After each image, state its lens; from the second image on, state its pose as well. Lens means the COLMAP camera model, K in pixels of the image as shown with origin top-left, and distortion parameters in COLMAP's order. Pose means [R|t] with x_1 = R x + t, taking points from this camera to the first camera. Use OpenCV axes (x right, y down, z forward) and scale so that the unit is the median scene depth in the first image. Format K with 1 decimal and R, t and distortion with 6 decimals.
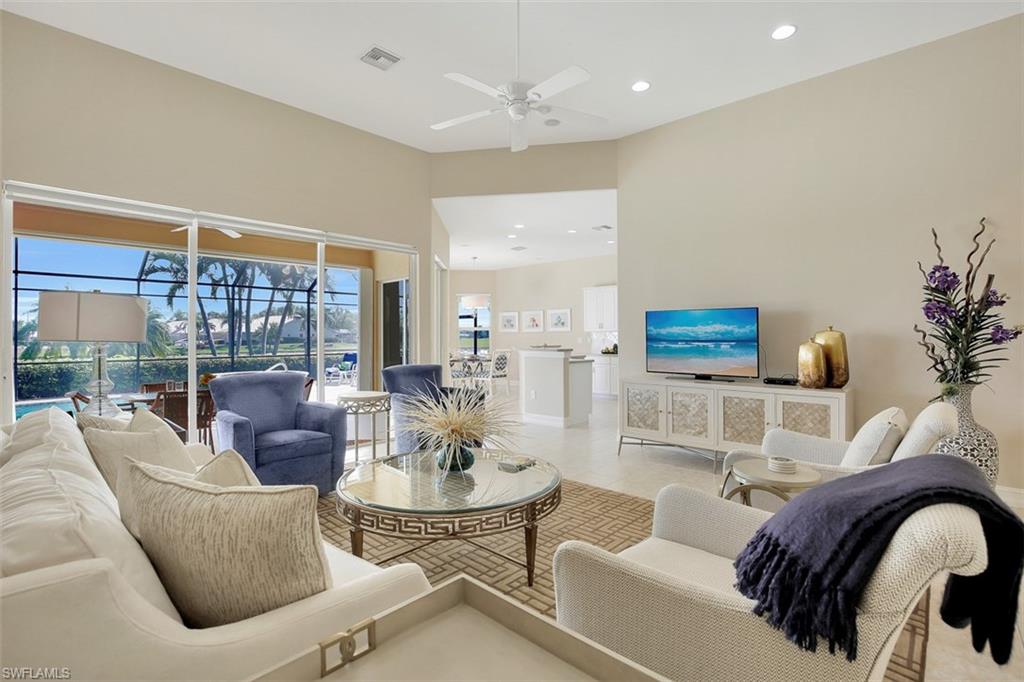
lens RADIAL K [[484.1, 0, 521.3], [0, 484.1, 344.1], [0, 0, 1]] dist [-0.023445, 0.001402]
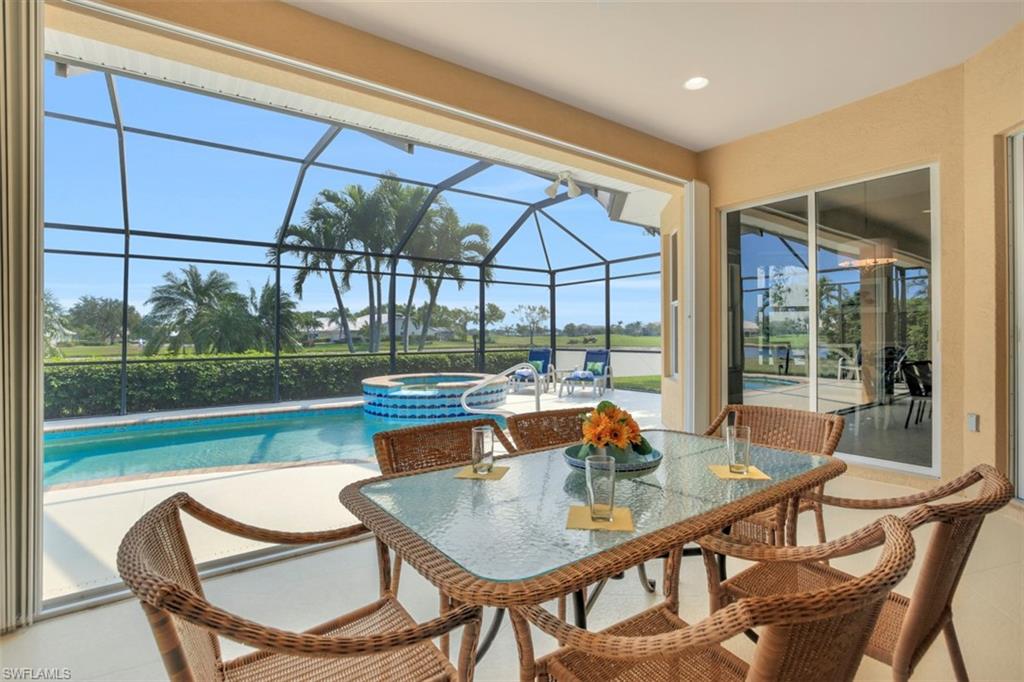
lens RADIAL K [[484.1, 0, 522.3], [0, 484.1, 330.8], [0, 0, 1]] dist [-0.023445, 0.001402]
pose [[0.986052, -0.003454, -0.166402, -0.417993], [-0.000647, 0.999697, -0.024588, 0.014674], [0.166437, 0.024352, 0.985751, 0.452798]]
